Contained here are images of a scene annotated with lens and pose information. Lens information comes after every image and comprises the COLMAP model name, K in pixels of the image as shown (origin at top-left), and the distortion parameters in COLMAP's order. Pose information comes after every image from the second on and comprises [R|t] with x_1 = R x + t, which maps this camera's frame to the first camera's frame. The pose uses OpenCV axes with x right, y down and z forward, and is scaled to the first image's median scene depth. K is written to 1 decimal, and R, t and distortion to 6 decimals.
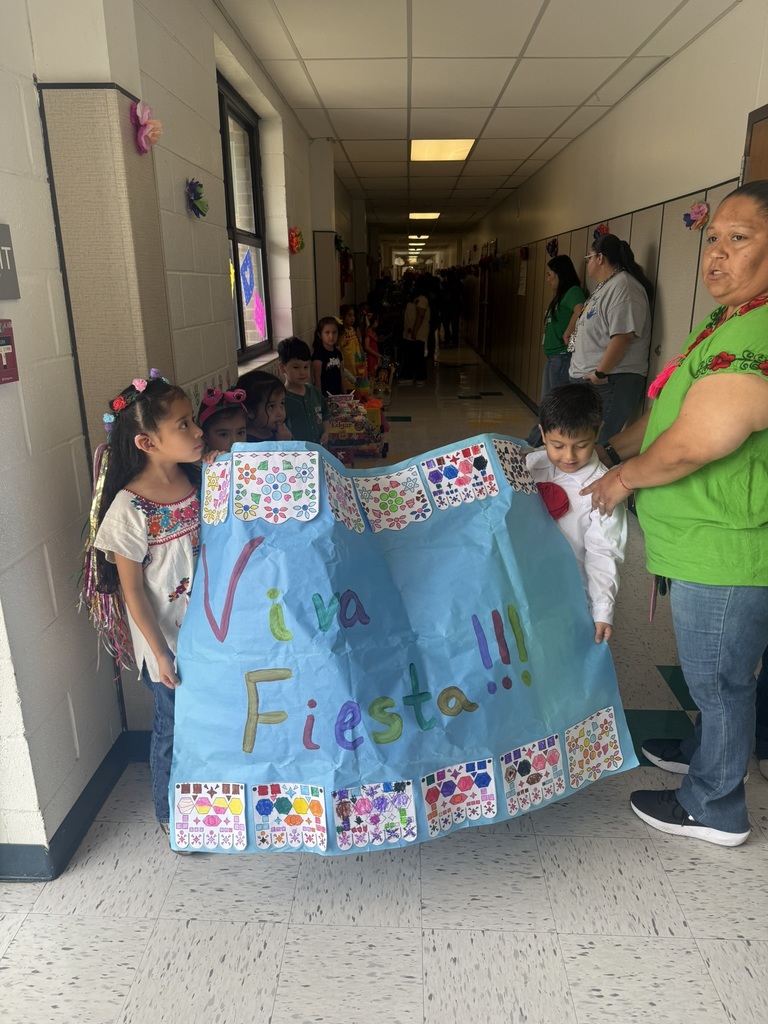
lens RADIAL K [[721.2, 0, 385.6], [0, 721.2, 537.1], [0, 0, 1]] dist [0.000273, -0.004122]
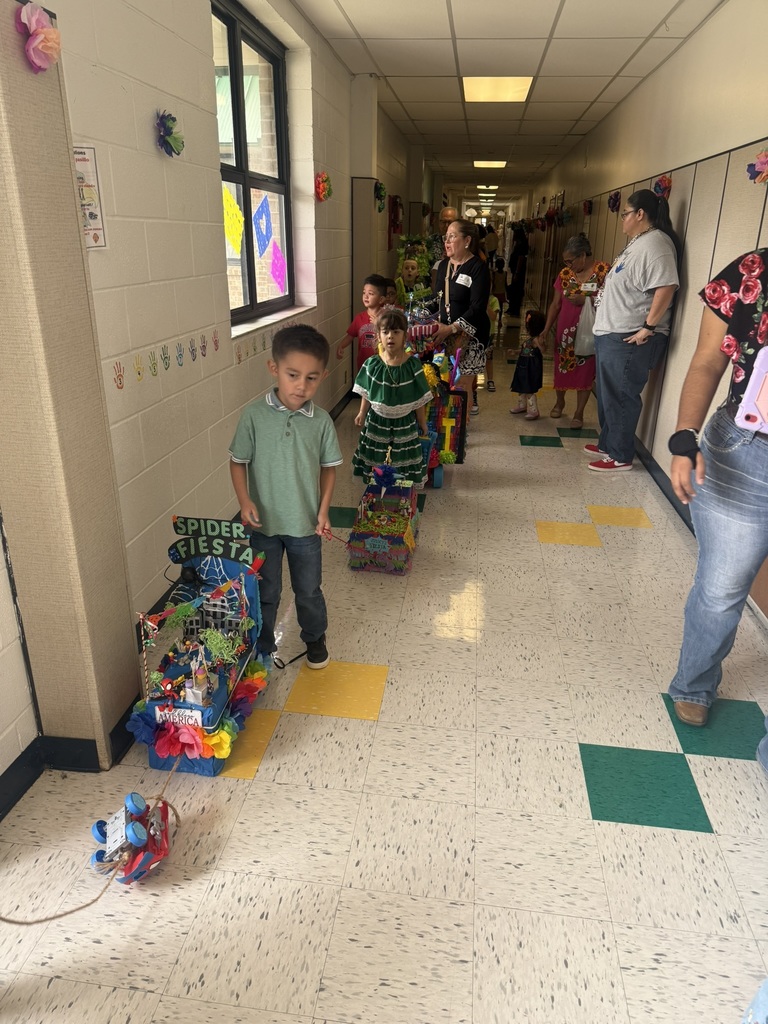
lens RADIAL K [[721.2, 0, 385.6], [0, 721.2, 537.1], [0, 0, 1]] dist [0.000273, -0.004122]
pose [[0.995471, 0.057893, -0.075407, 0.055020], [-0.053348, 0.996714, 0.060960, -0.025697], [0.078689, -0.056661, 0.995288, 0.064251]]
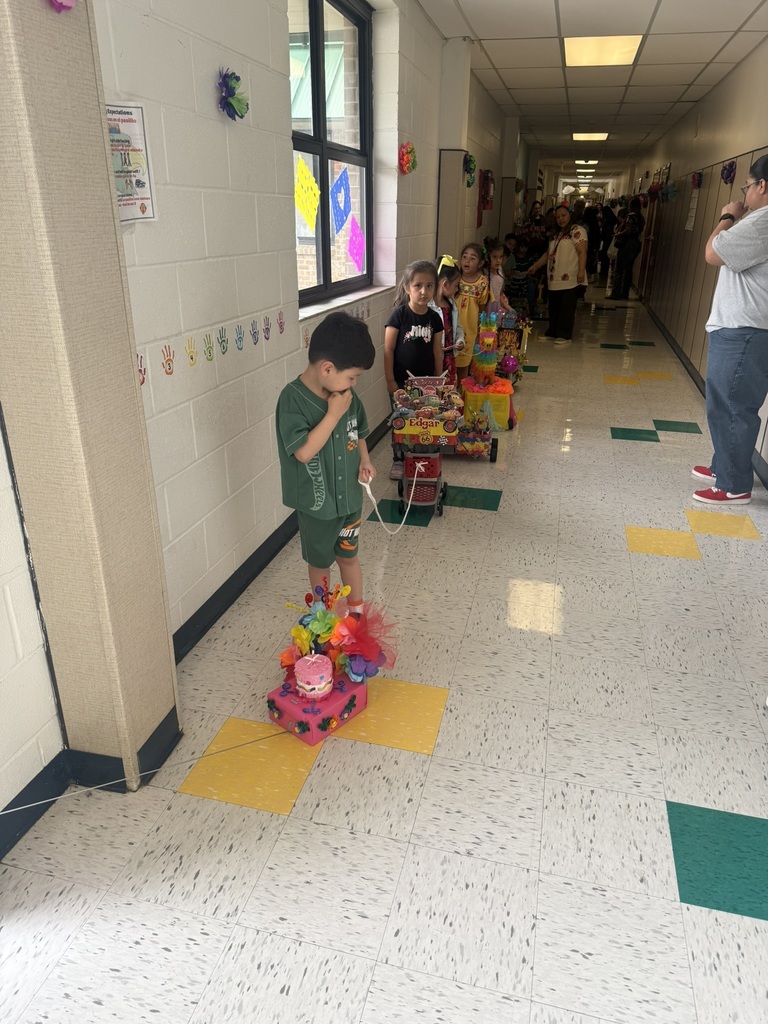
lens RADIAL K [[726.0, 0, 381.5], [0, 726.0, 534.6], [0, 0, 1]] dist [0.000624, -0.010509]
pose [[0.977333, 0.101370, -0.185862, 0.057559], [-0.086363, 0.992444, 0.087158, -0.037689], [0.193293, -0.069131, 0.978703, 0.115149]]
